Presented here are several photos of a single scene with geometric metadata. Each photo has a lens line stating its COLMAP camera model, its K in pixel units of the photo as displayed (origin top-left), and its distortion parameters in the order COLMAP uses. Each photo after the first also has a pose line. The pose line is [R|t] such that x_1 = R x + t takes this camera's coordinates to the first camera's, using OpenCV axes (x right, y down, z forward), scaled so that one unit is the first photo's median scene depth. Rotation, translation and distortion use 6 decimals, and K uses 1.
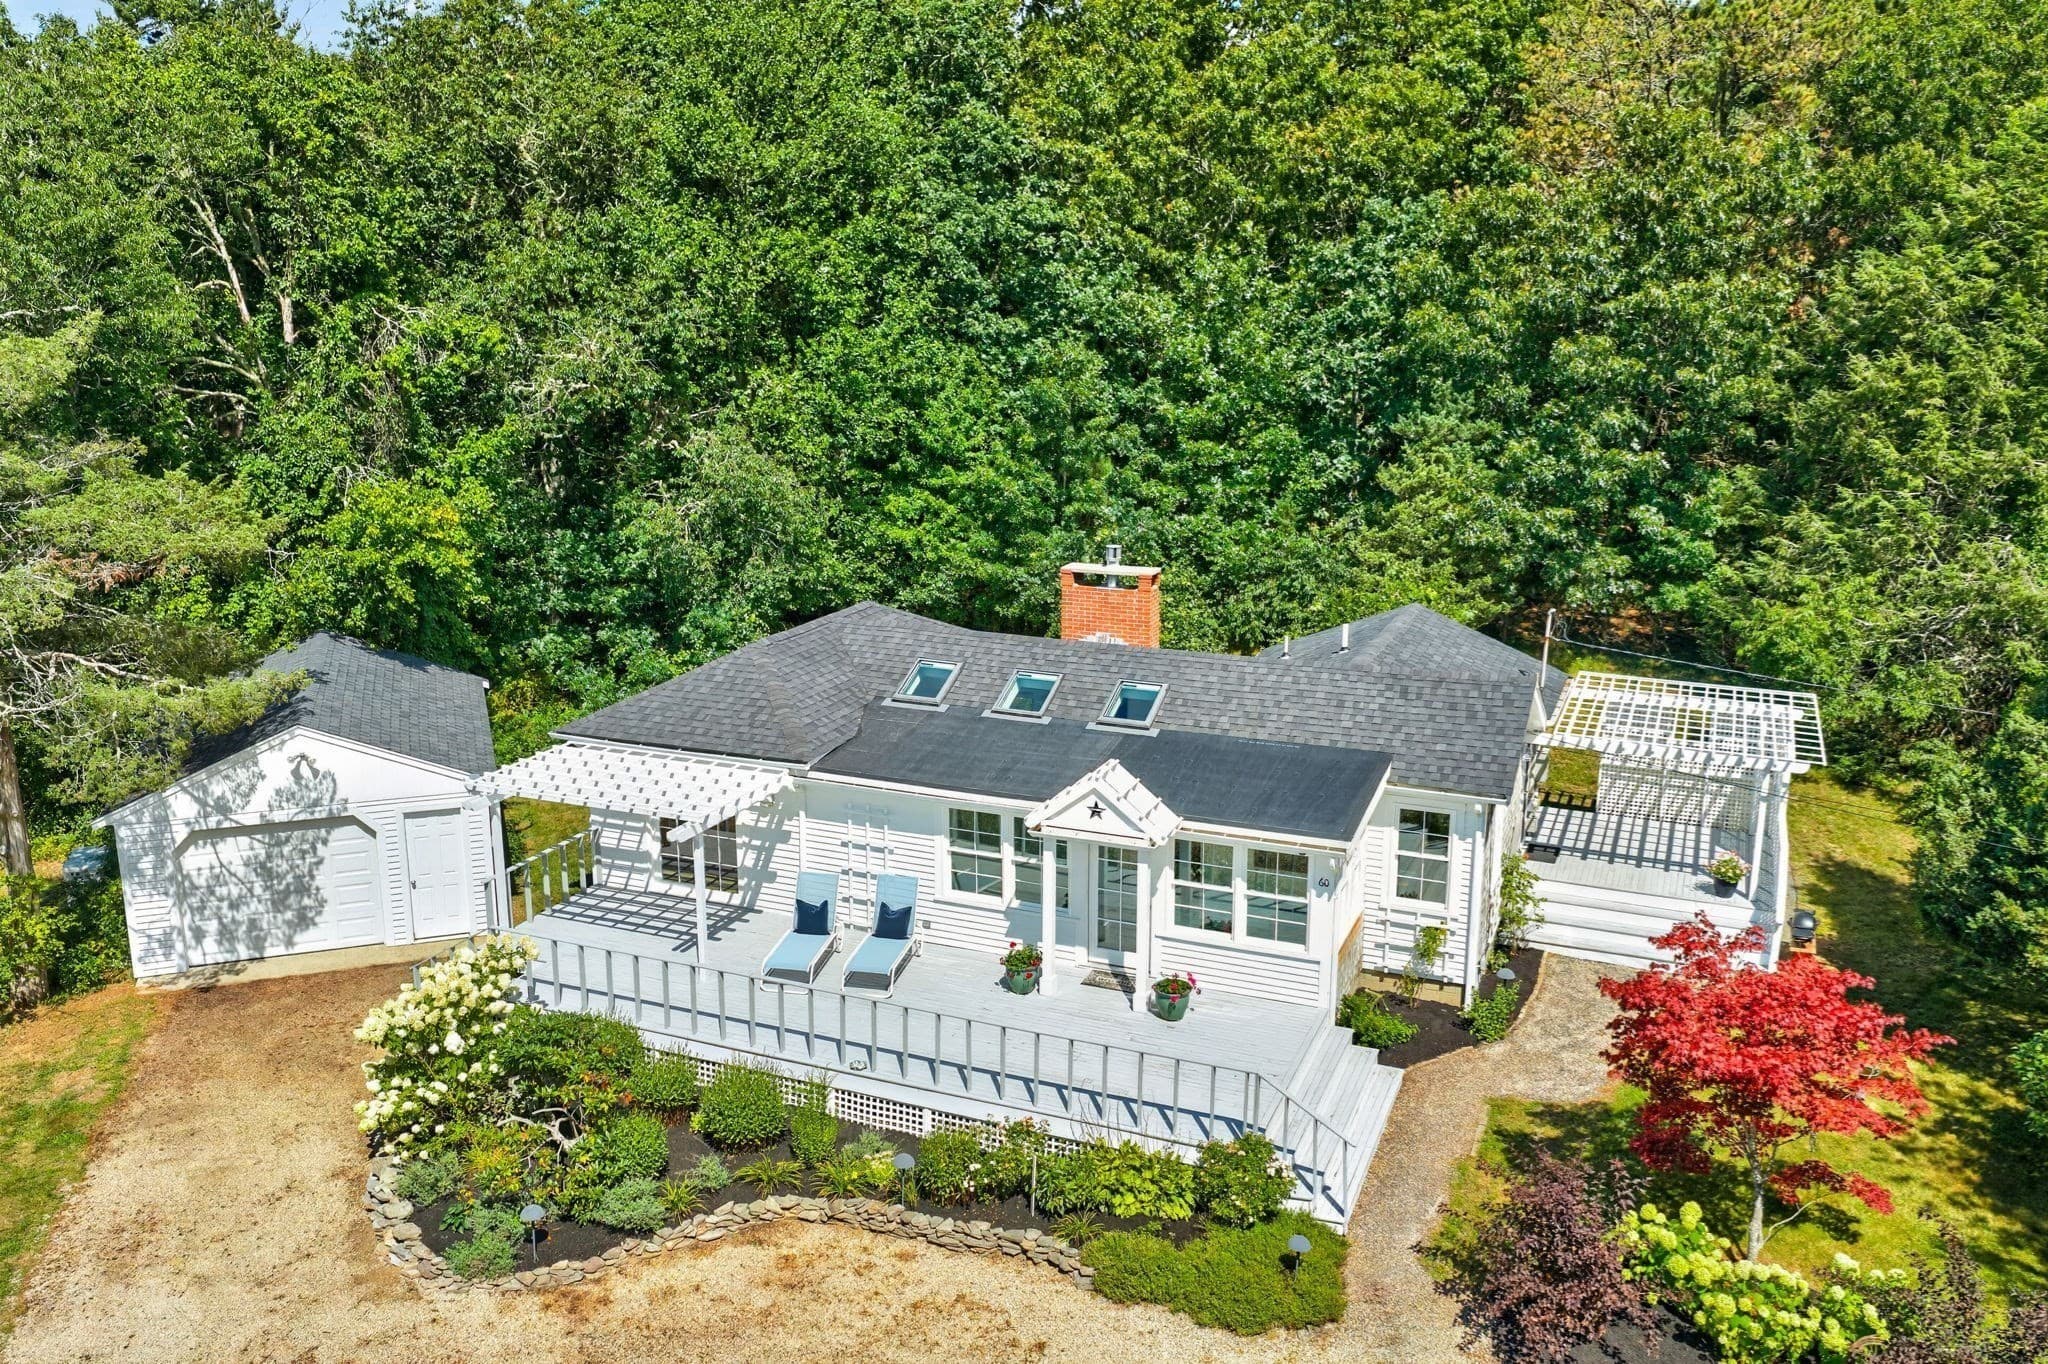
lens RADIAL K [[1688.9, 0, 1002.5], [0, 1688.9, 684.3], [0, 0, 1]] dist [0.028757, 0.001224]
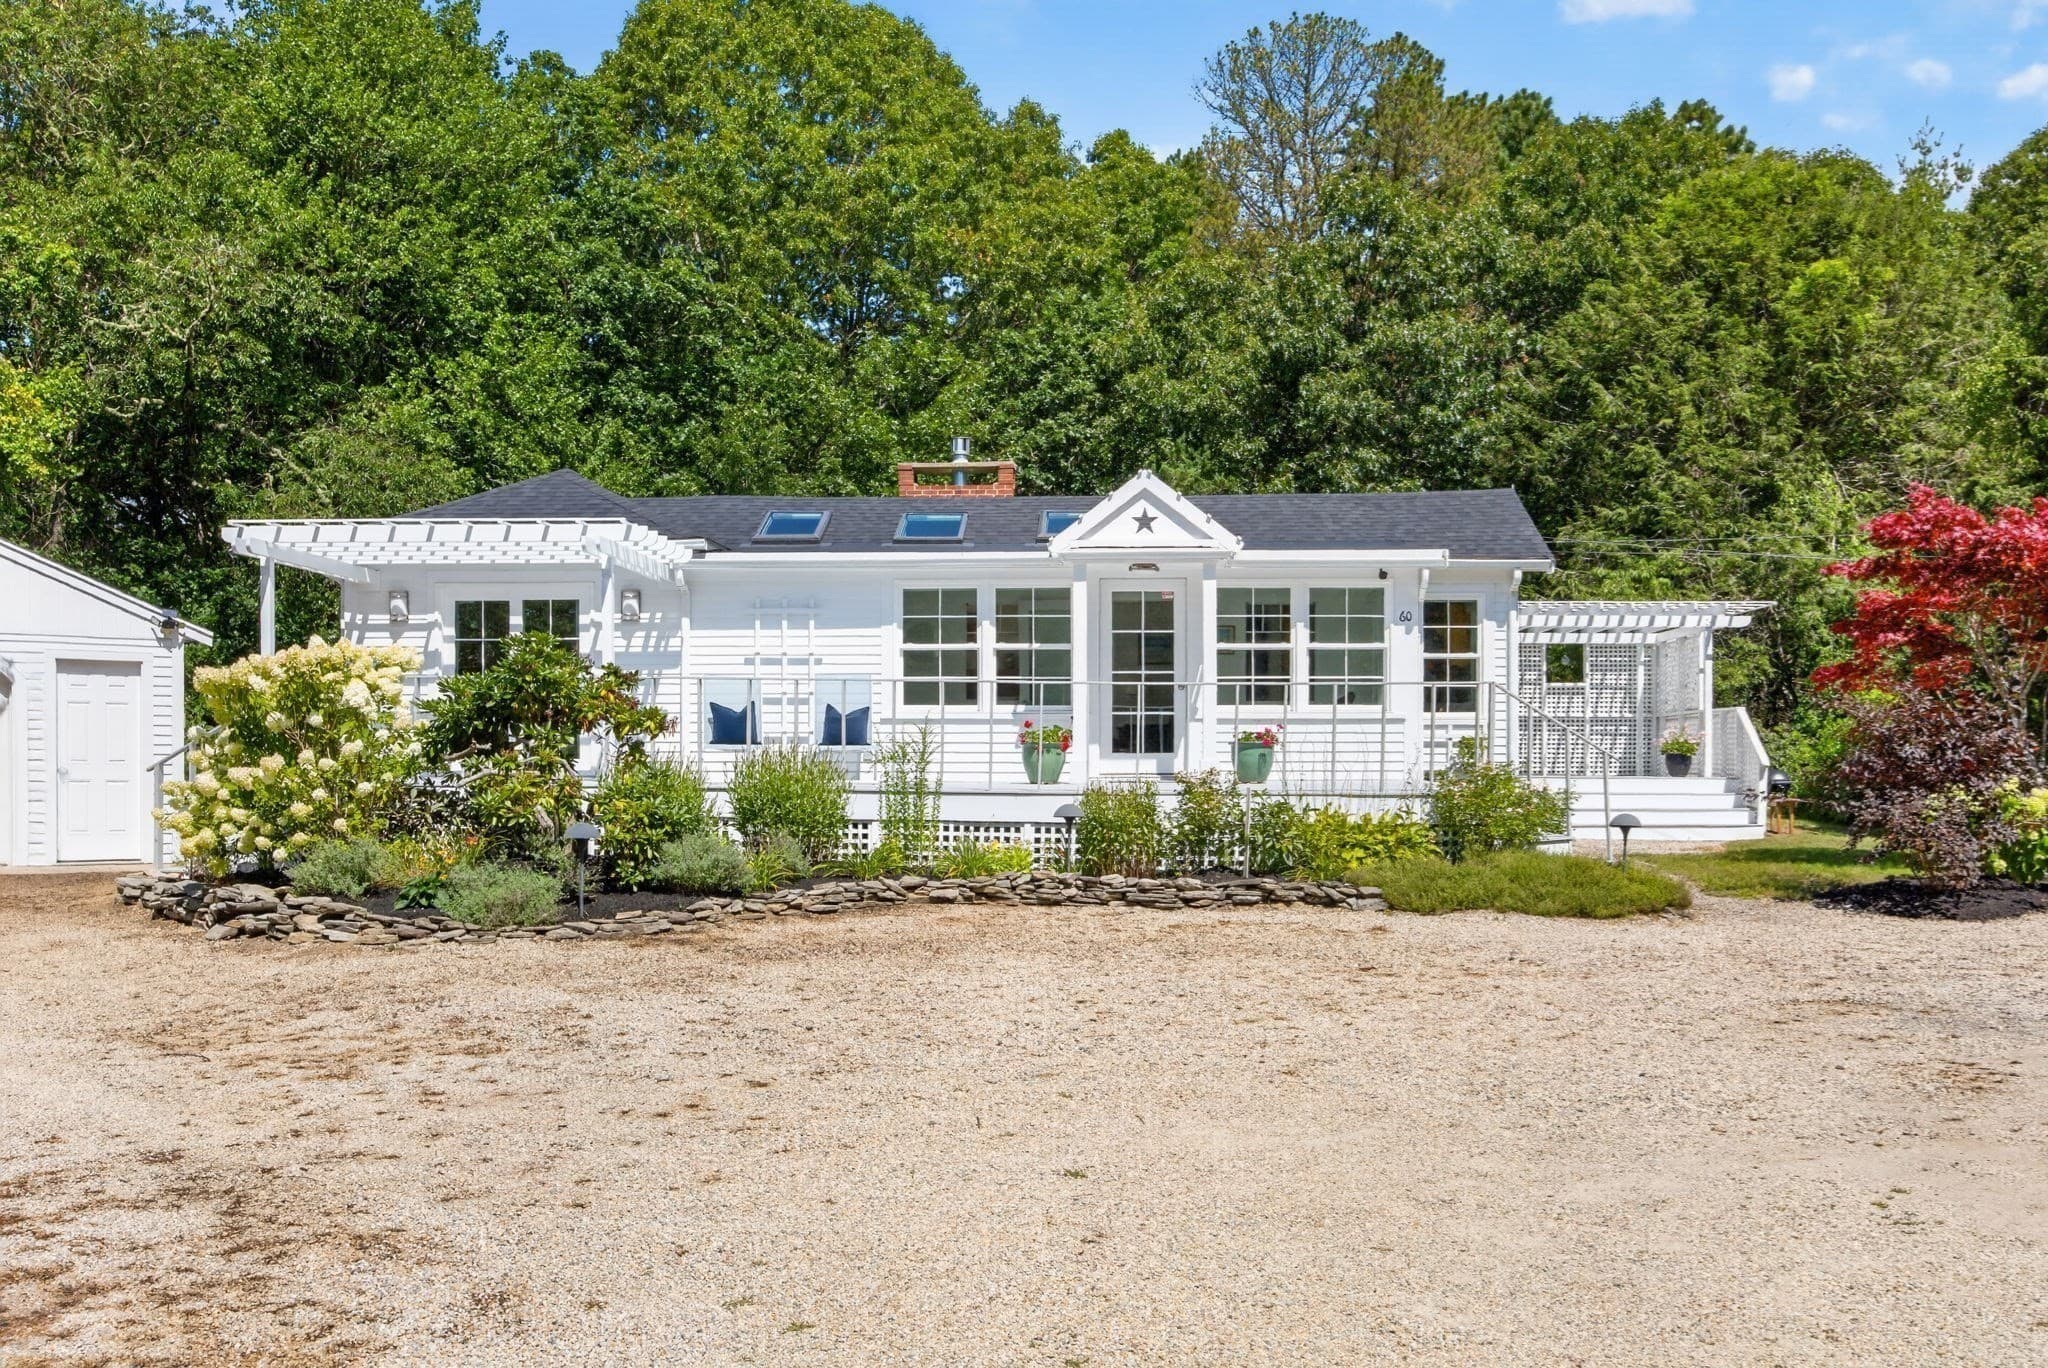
lens RADIAL K [[1890.0, 0, 1020.7], [0, 1890.0, 743.6], [0, 0, 1]] dist [-0.023280, 0.028059]
pose [[0.940748, 0.000888, 0.339104, -0.270677], [0.080201, 0.971044, -0.225038, 0.336886], [-0.329485, 0.238901, 0.913436, 0.218374]]
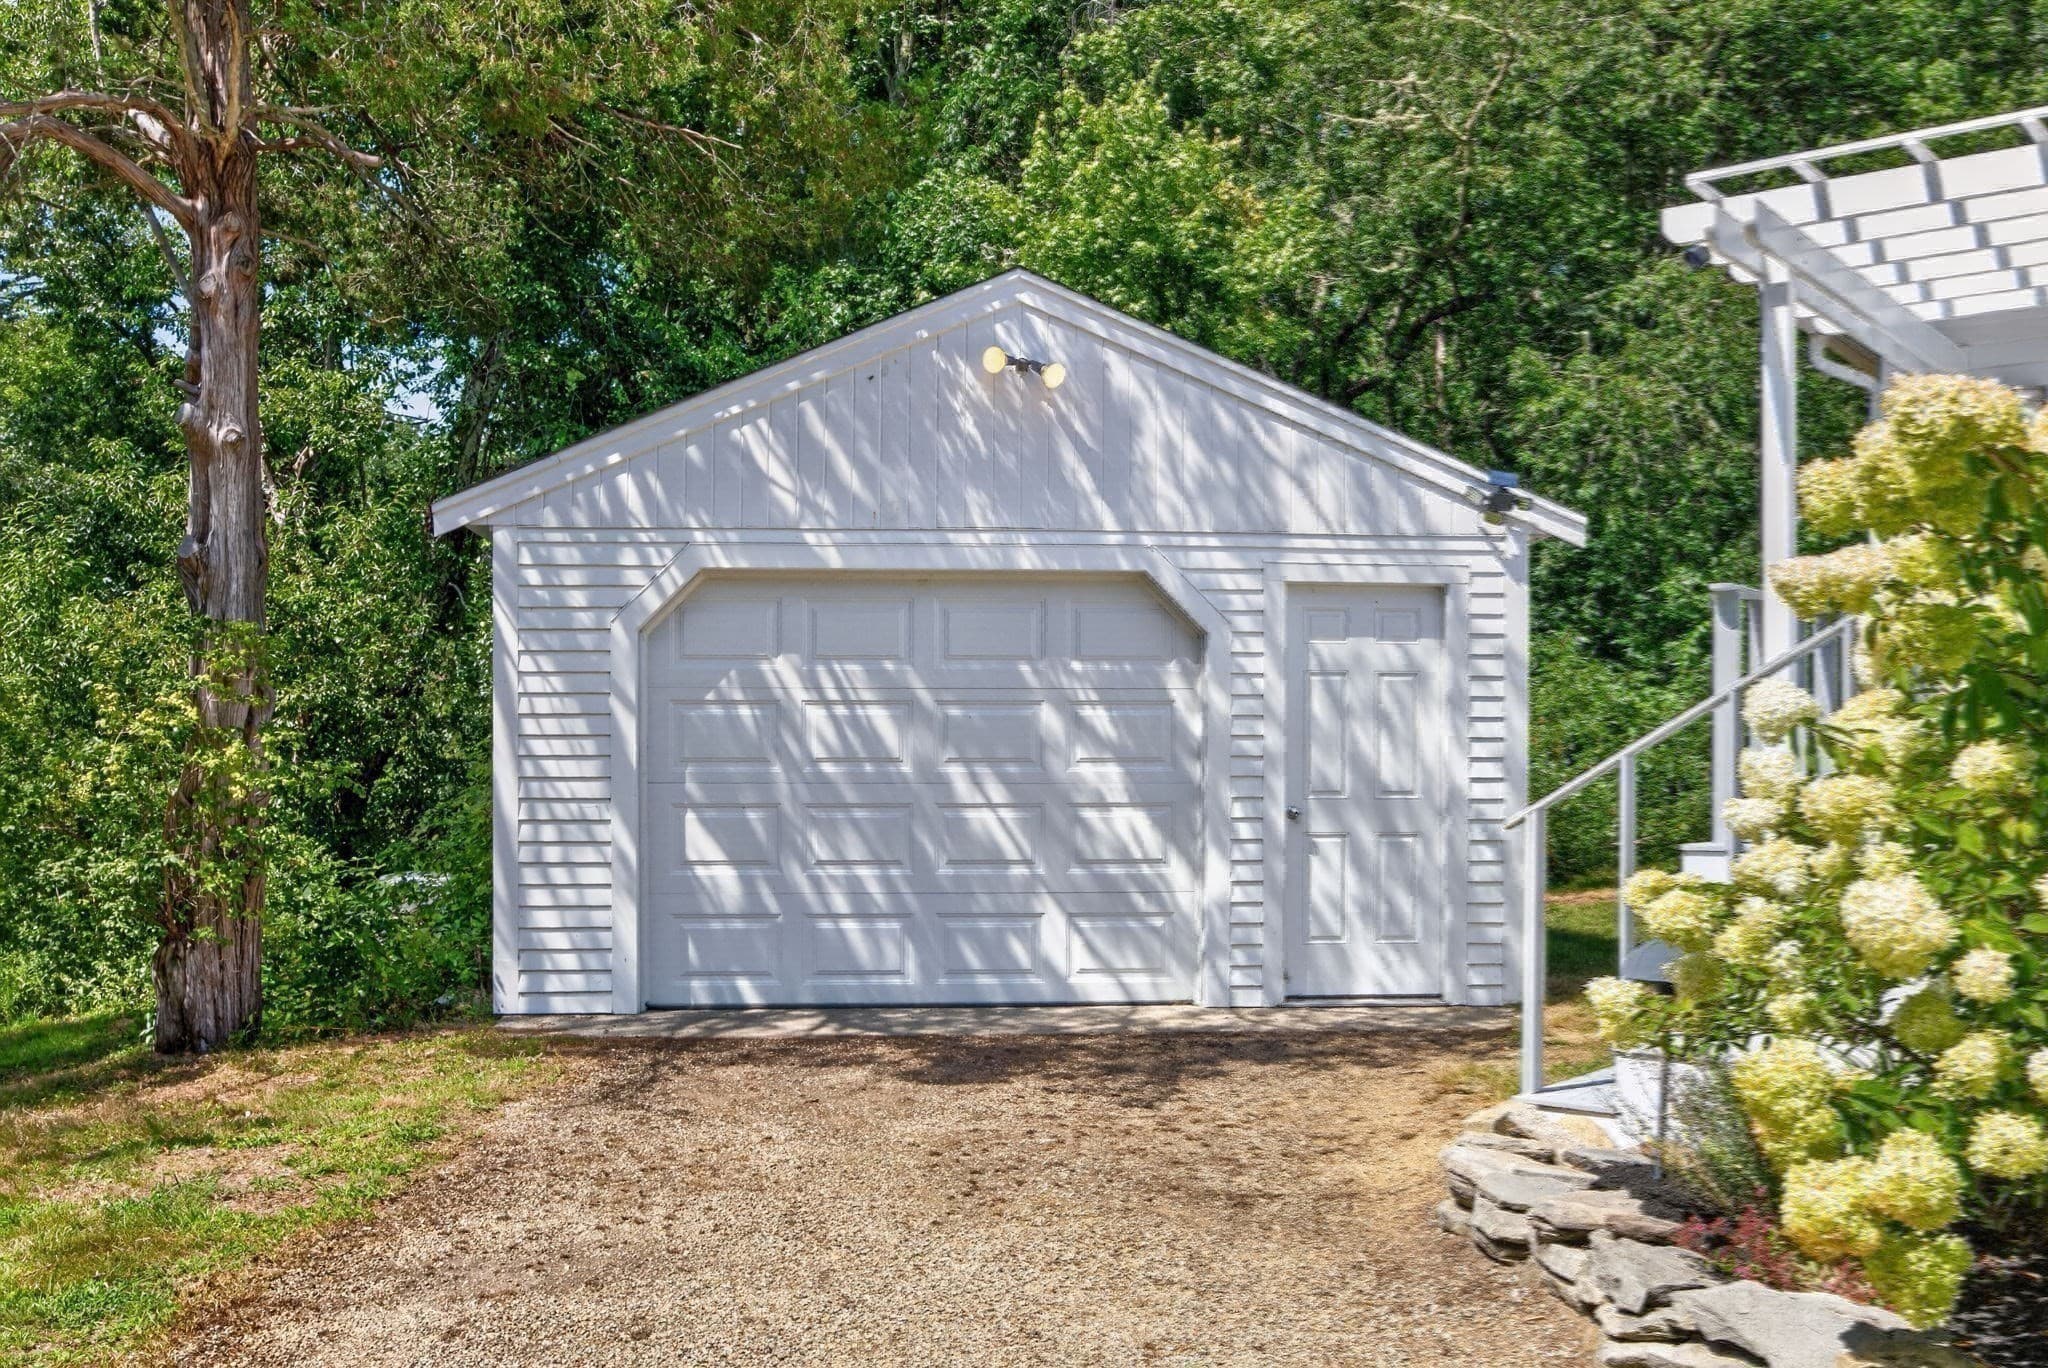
lens RADIAL K [[1890.0, 0, 1020.7], [0, 1890.0, 743.6], [0, 0, 1]] dist [-0.023280, 0.028059]
pose [[0.966095, 0.000064, -0.258186, -0.338017], [-0.064324, 0.968528, -0.240451, 0.215494], [0.250045, 0.248906, 0.935694, 0.718039]]
